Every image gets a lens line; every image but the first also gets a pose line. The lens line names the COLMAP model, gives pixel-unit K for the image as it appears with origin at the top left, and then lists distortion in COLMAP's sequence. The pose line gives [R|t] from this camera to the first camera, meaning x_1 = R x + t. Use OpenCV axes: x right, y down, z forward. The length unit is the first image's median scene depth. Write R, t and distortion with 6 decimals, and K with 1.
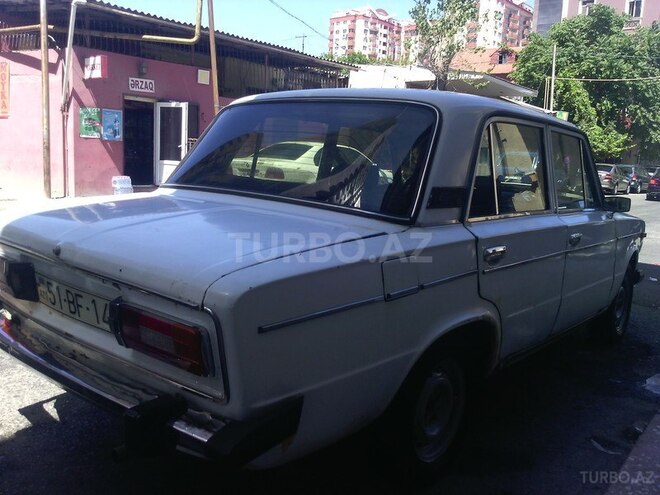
lens RADIAL K [[602.3, 0, 330.0], [0, 602.3, 247.5], [0, 0, 1]] dist [-0.012197, -0.007244]
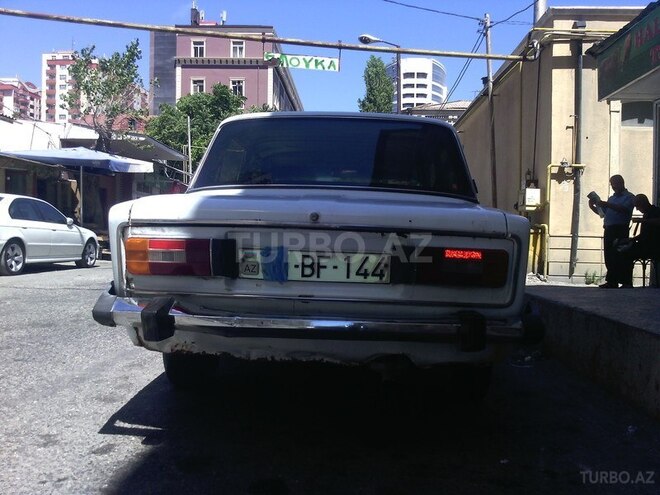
lens RADIAL K [[602.3, 0, 330.0], [0, 602.3, 247.5], [0, 0, 1]] dist [-0.012197, -0.007244]
pose [[0.805701, -0.040628, 0.590927, -0.109539], [0.106927, 0.991231, -0.077640, 0.015426], [-0.582591, 0.125740, 0.802980, 0.009396]]
